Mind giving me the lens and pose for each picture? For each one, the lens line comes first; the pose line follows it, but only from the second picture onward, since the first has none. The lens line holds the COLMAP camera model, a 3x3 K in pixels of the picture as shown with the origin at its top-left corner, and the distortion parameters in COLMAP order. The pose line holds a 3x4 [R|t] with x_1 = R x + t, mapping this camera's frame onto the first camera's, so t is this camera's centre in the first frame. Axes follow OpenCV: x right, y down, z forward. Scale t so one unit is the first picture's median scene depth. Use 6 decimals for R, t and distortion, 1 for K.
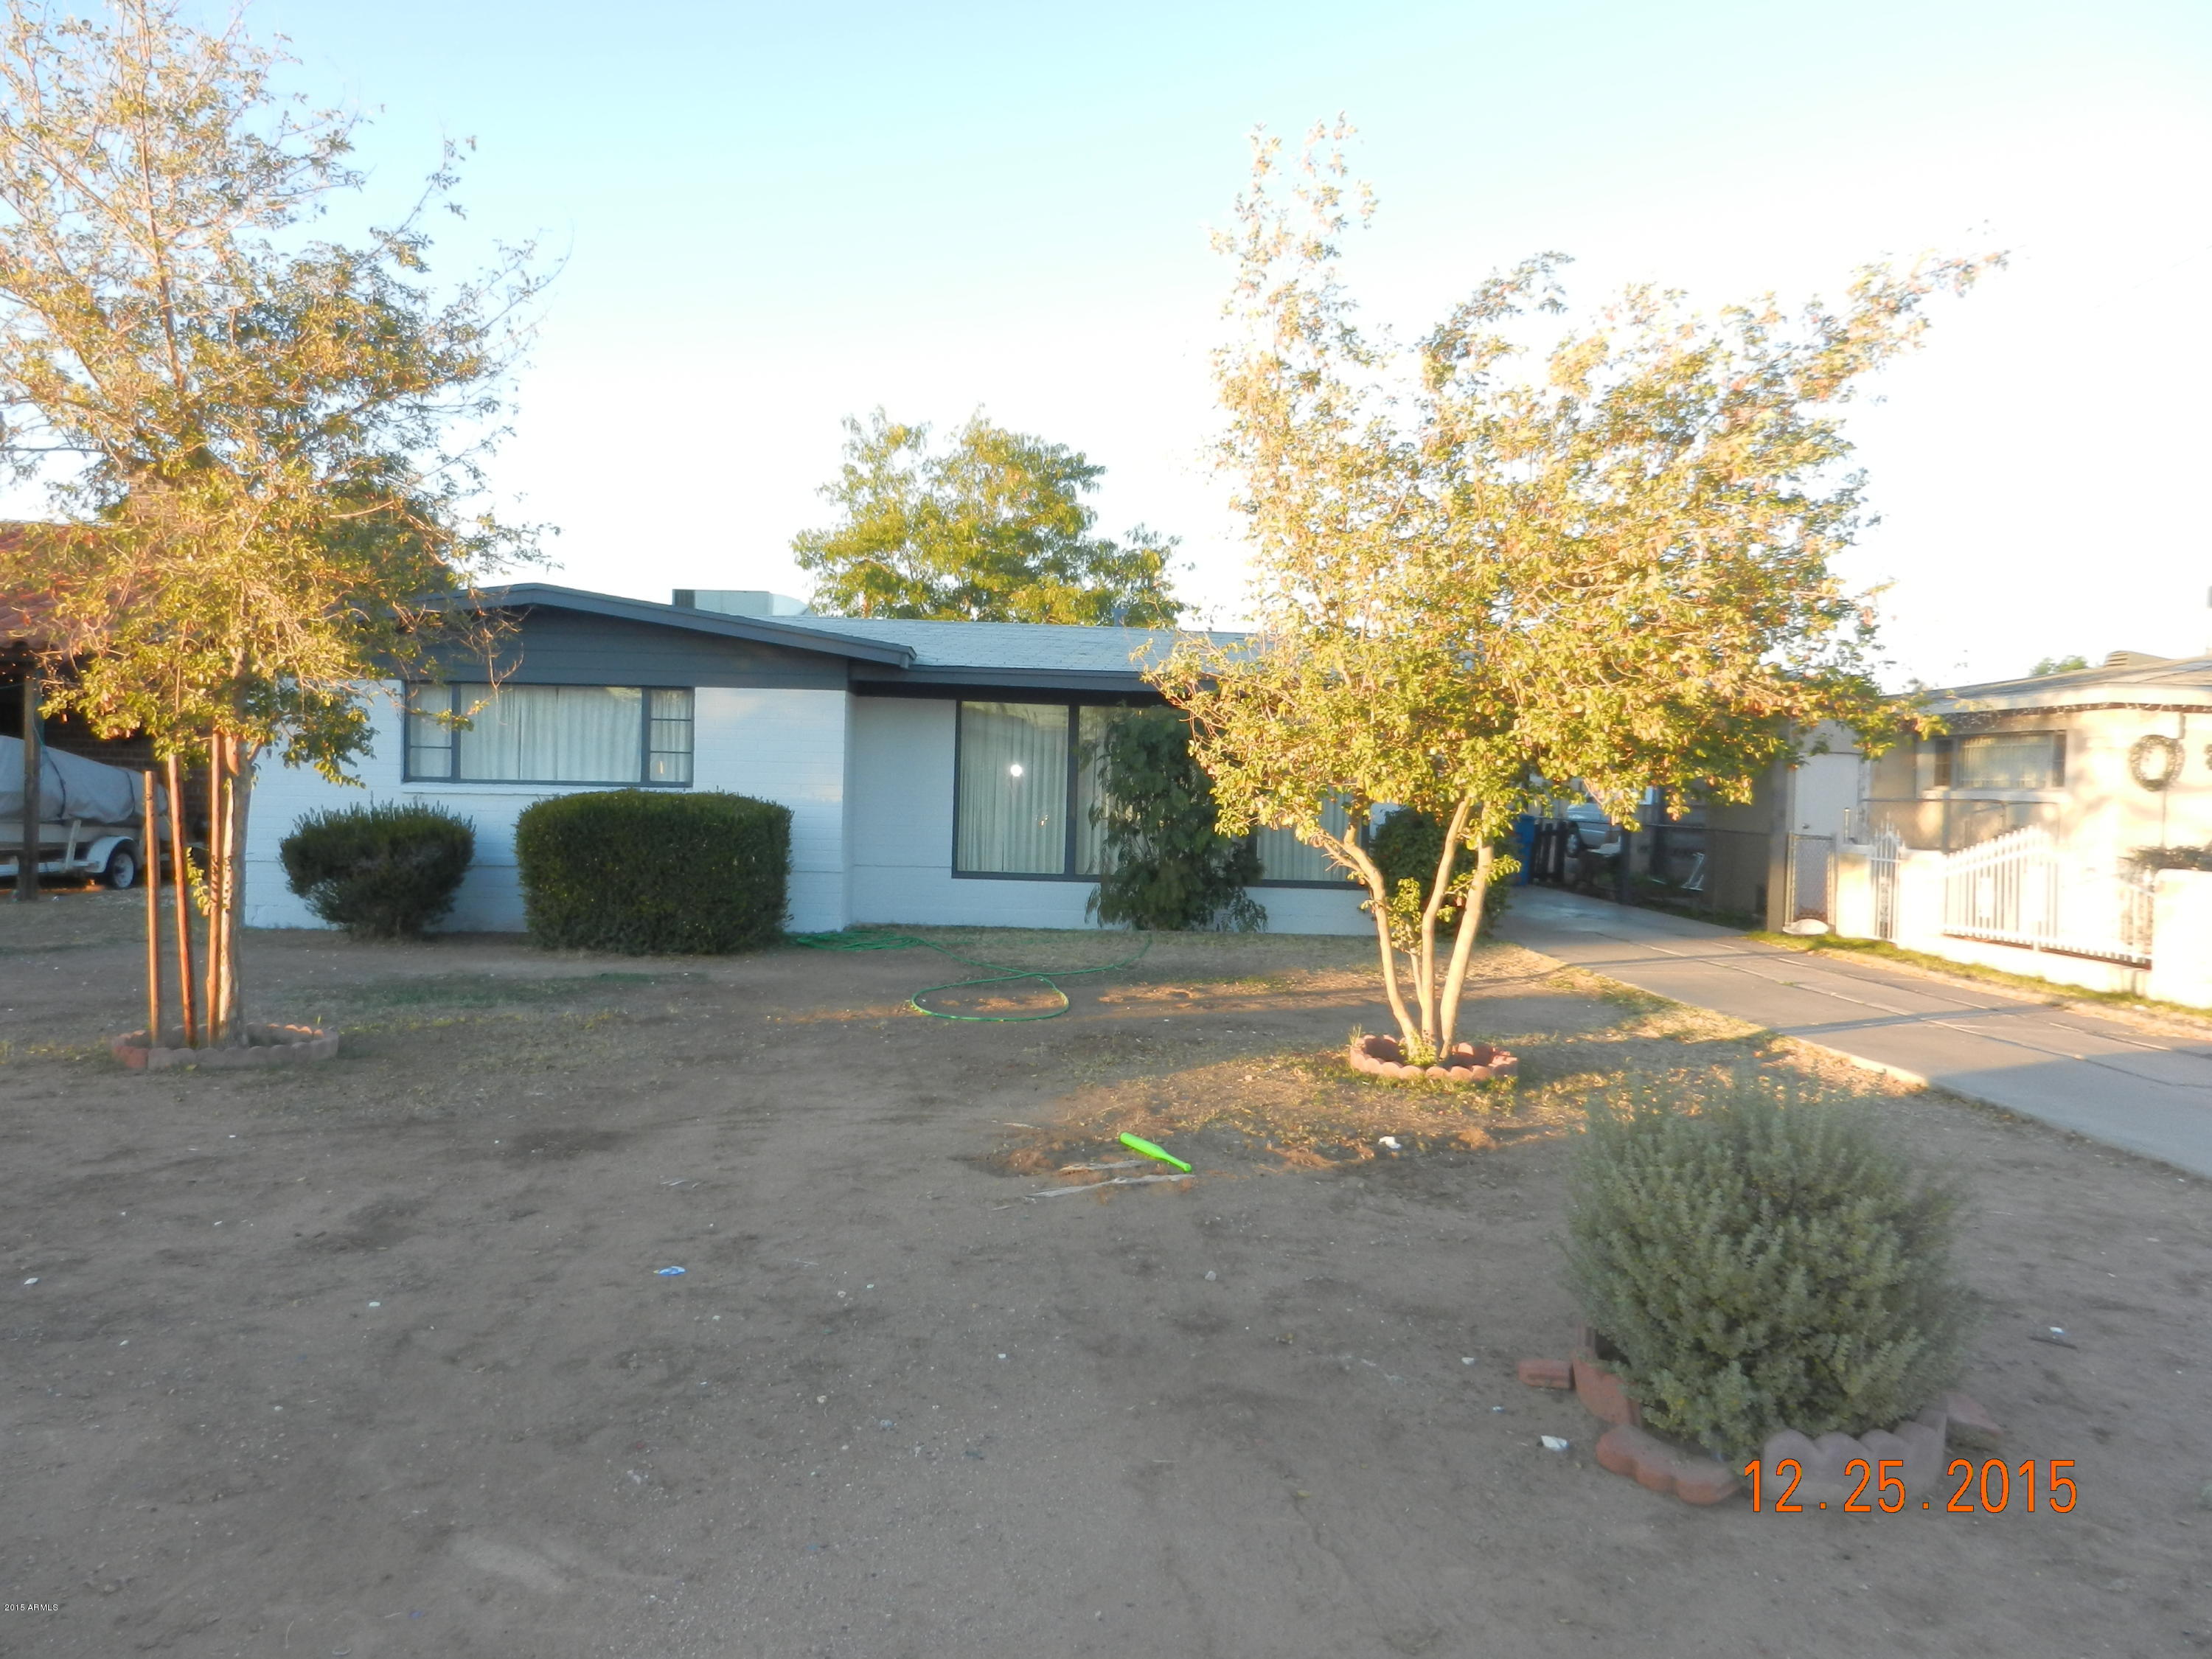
lens RADIAL K [[1631.8, 0, 1106.0], [0, 1631.8, 829.5], [0, 0, 1]] dist [0.004428, -0.002635]
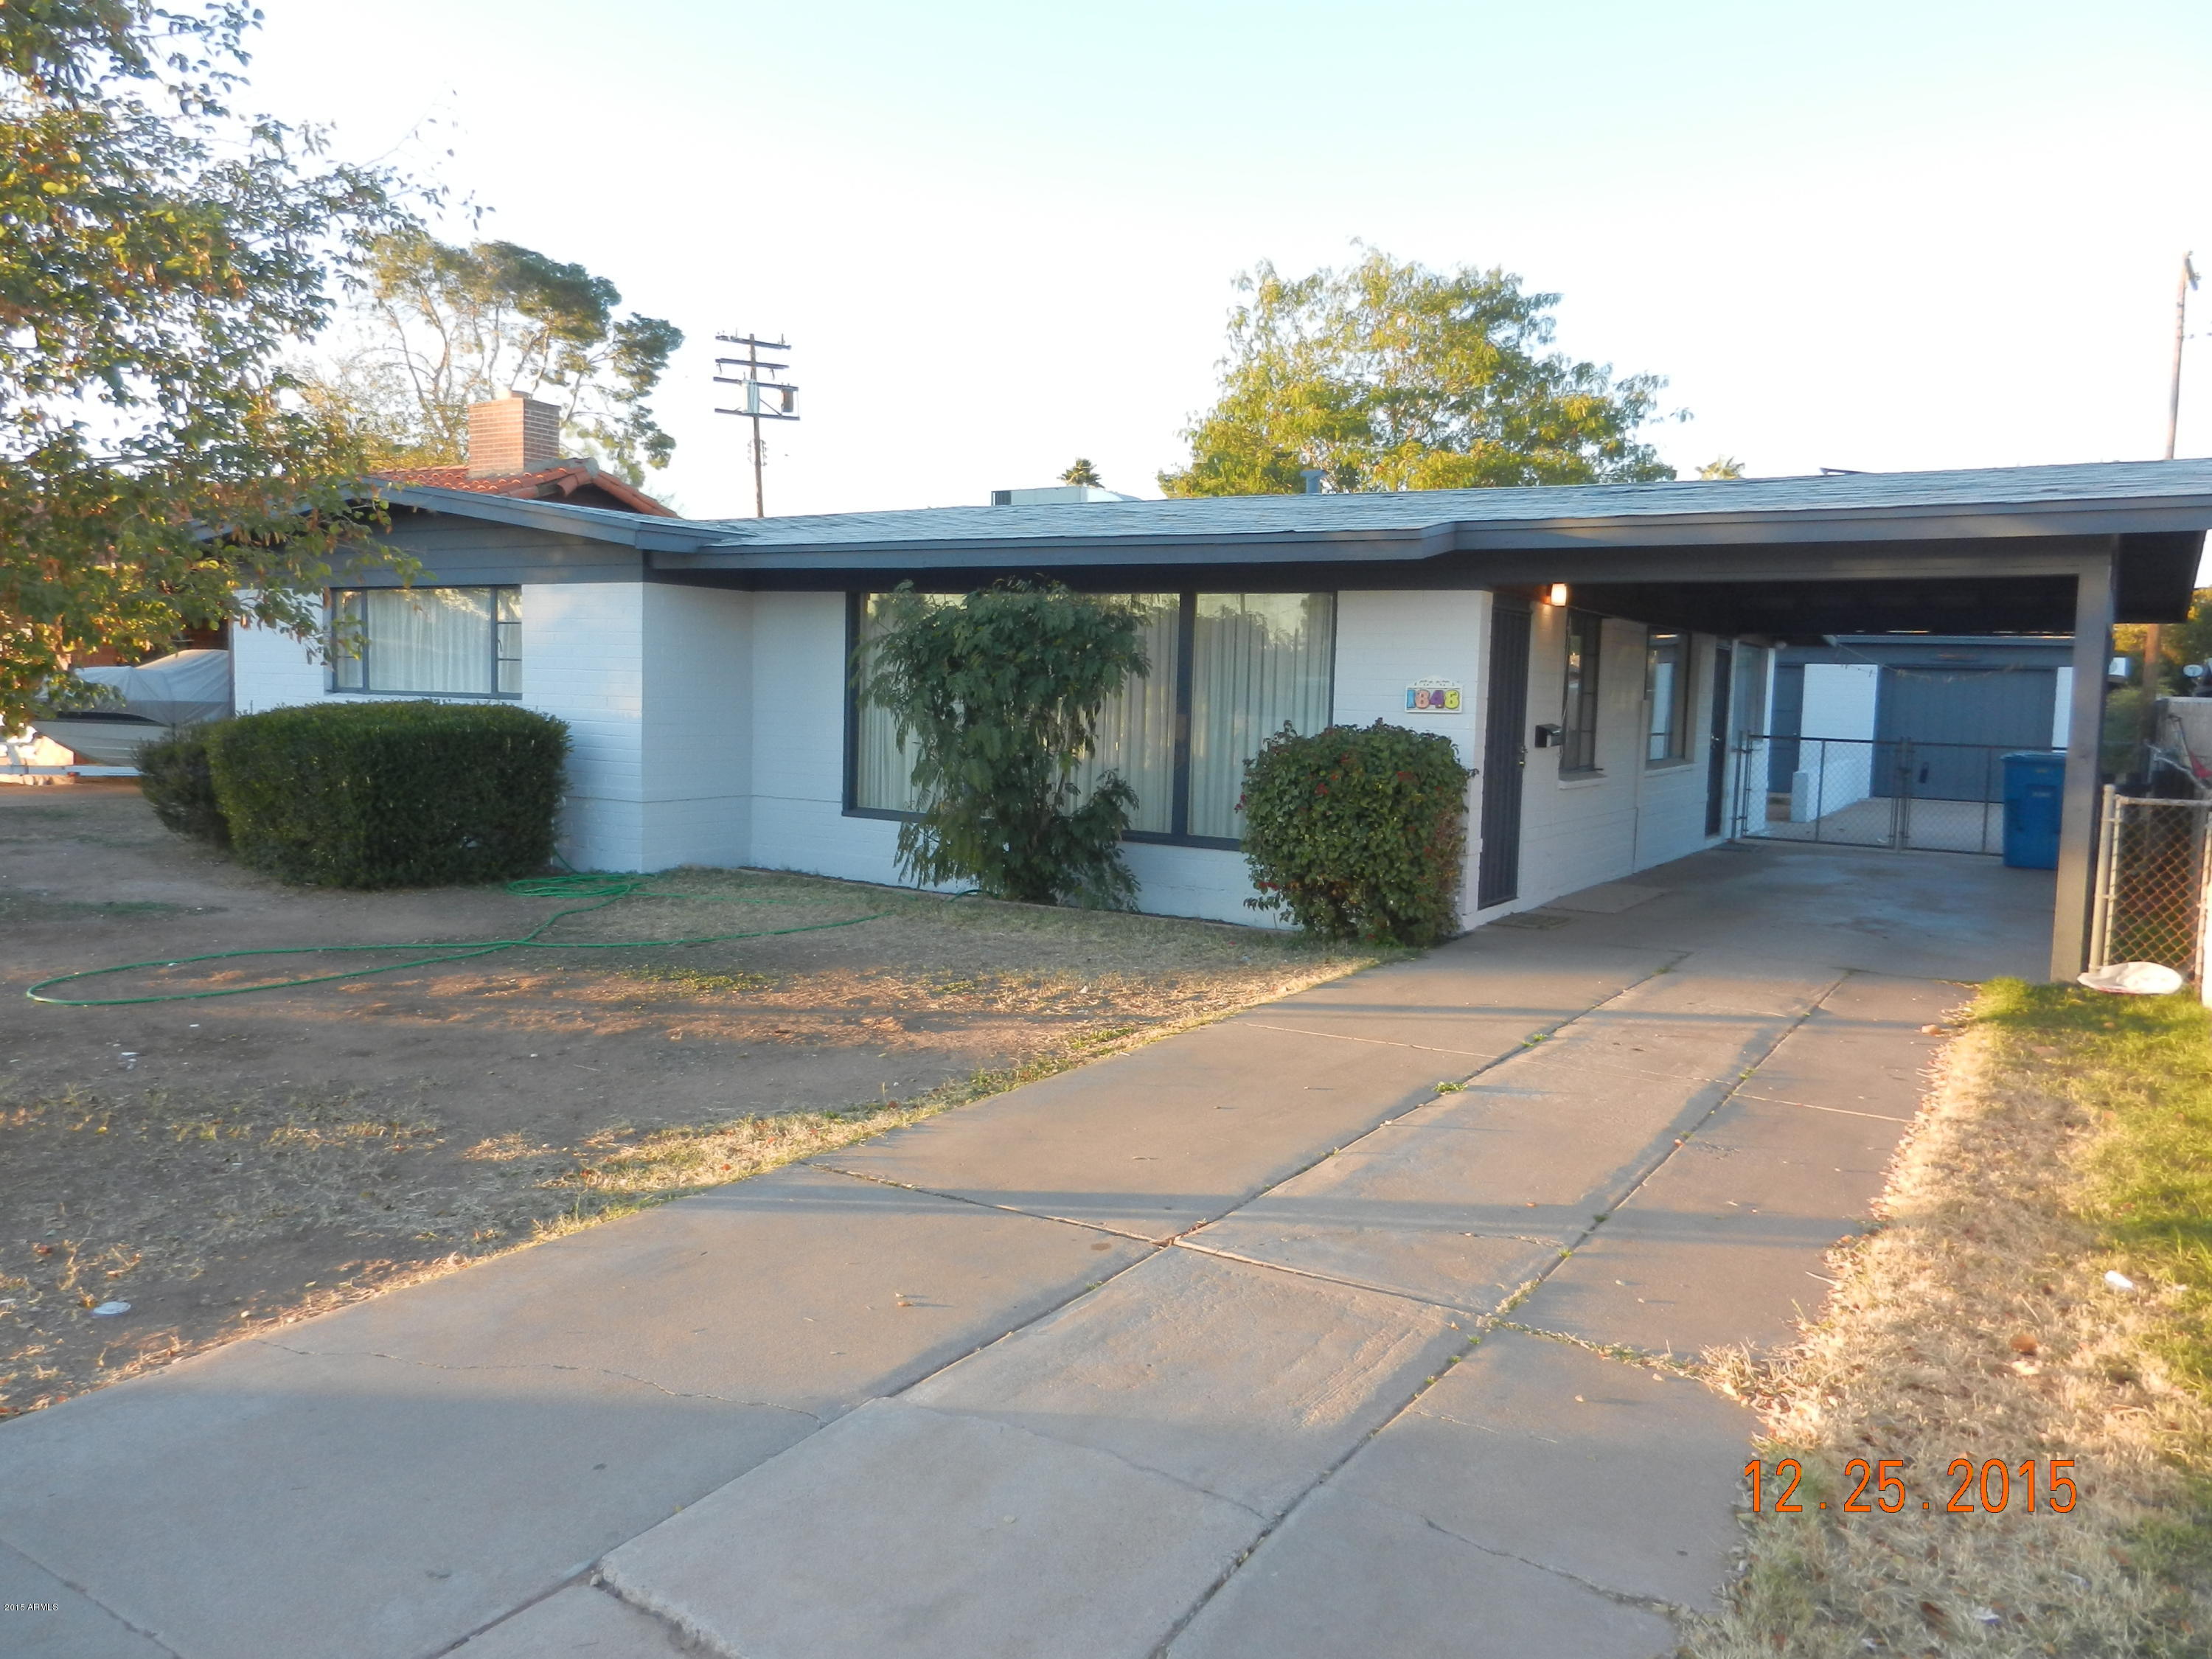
lens RADIAL K [[1631.8, 0, 1106.0], [0, 1631.8, 829.5], [0, 0, 1]] dist [0.004428, -0.002635]
pose [[0.828144, 0.046166, -0.558611, 0.491919], [-0.021534, 0.998487, 0.050595, -0.006808], [0.560101, -0.029871, 0.827885, 0.430459]]
